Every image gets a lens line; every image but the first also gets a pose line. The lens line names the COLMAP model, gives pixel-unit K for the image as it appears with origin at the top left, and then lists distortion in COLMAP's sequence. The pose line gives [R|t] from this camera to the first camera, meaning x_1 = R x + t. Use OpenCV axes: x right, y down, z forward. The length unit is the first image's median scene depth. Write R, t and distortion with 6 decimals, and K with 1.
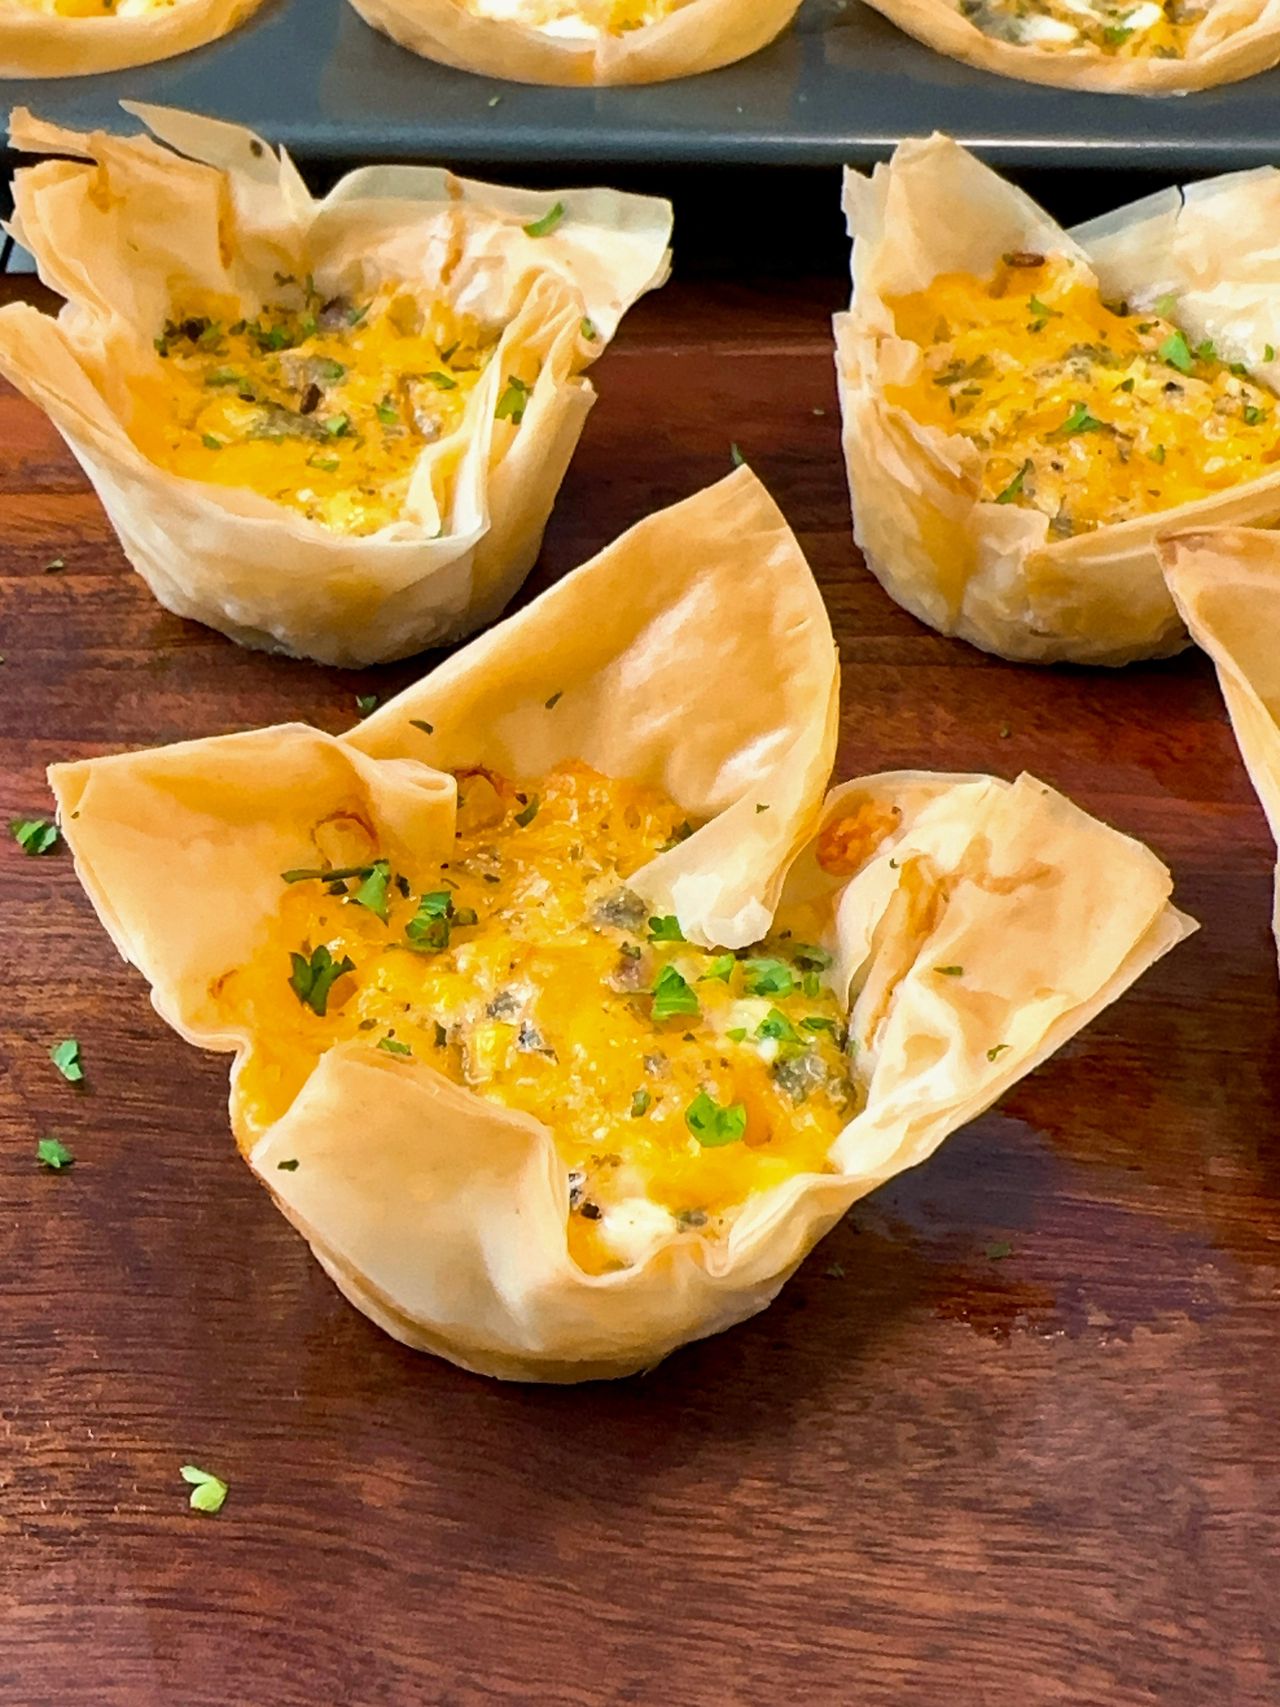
lens RADIAL K [[2088.5, 0, 613.5], [0, 2088.5, 852.8], [0, 0, 1]] dist [0.003230, -0.018606]
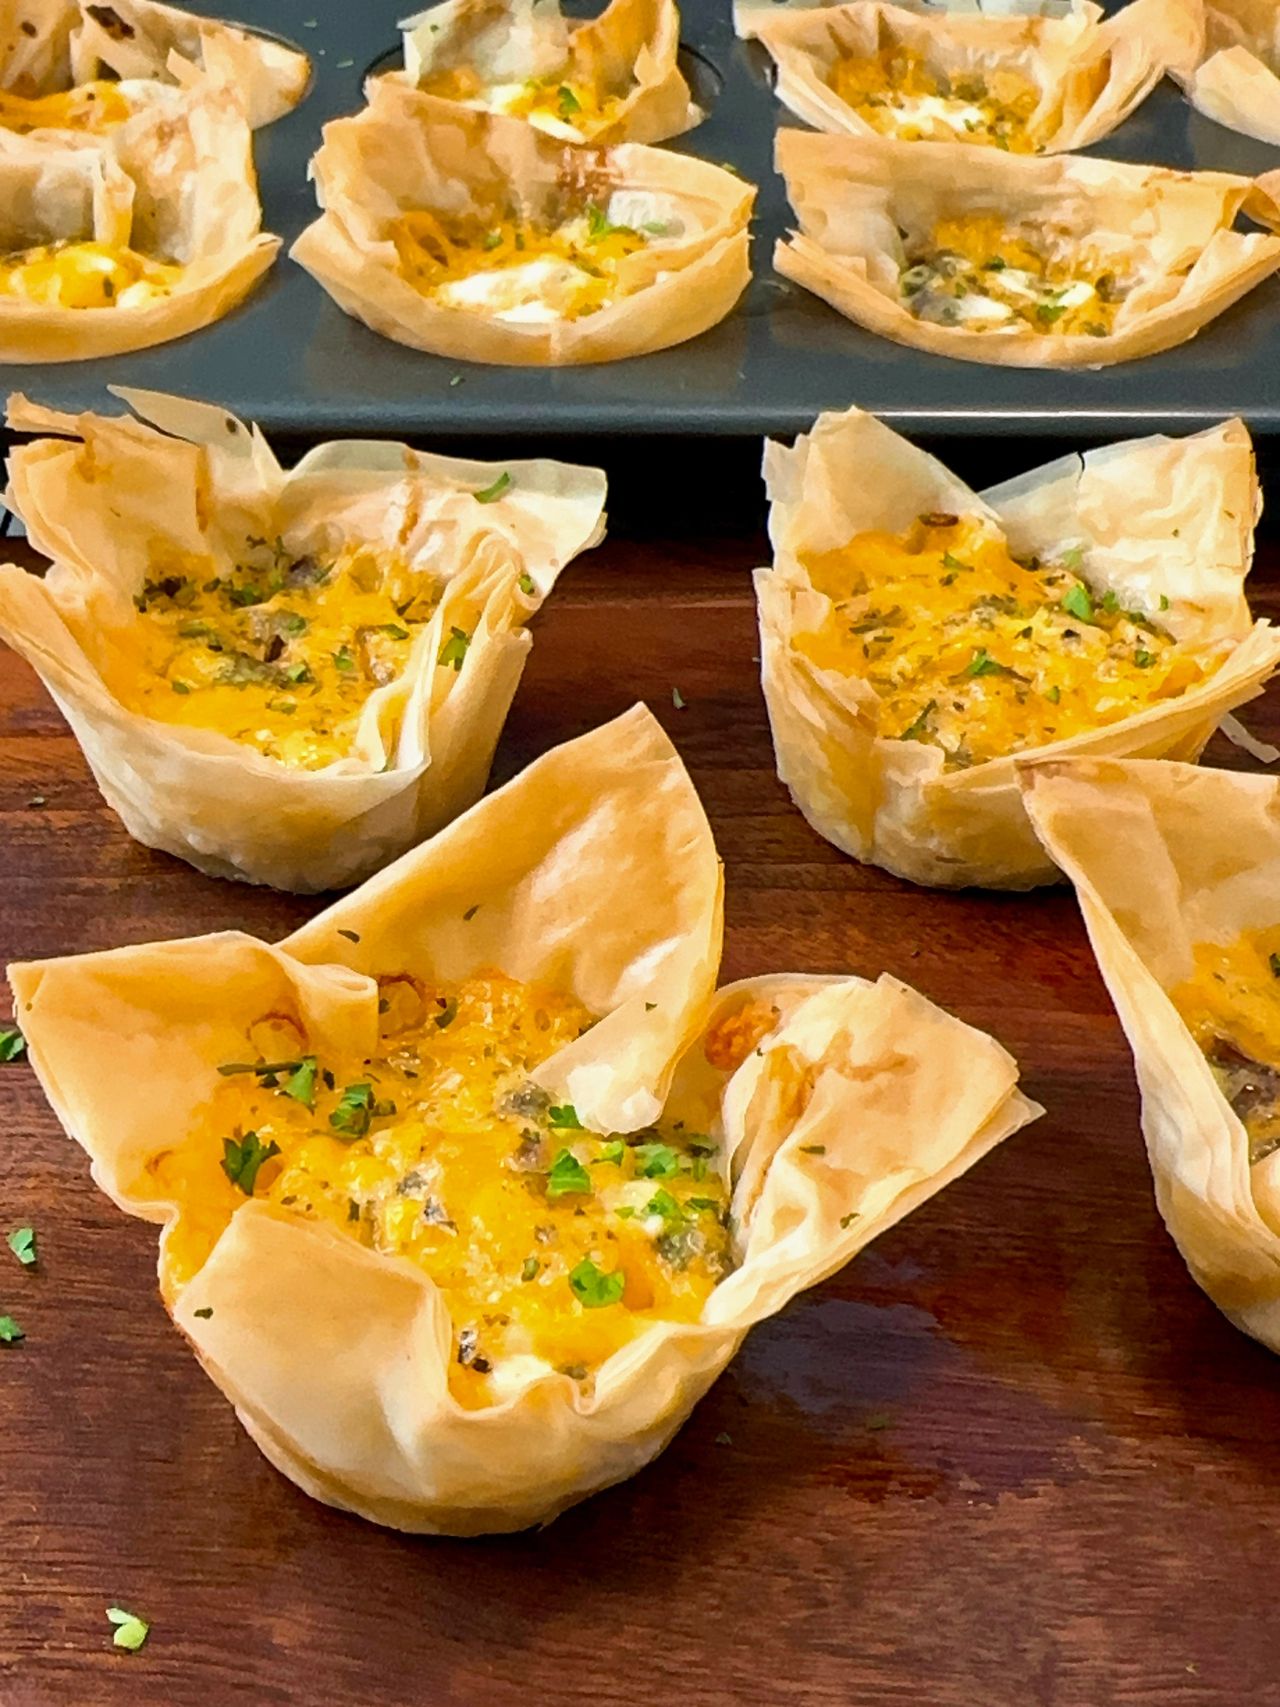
lens RADIAL K [[2300.7, 0, 640.0], [0, 2300.7, 853.5], [0, 0, 1]] dist [0.002701, -0.013775]
pose [[0.999727, -0.003126, -0.023158, 0.080513], [0.000113, 0.991645, -0.129000, 0.047604], [0.023367, 0.128962, 0.991374, -0.187894]]
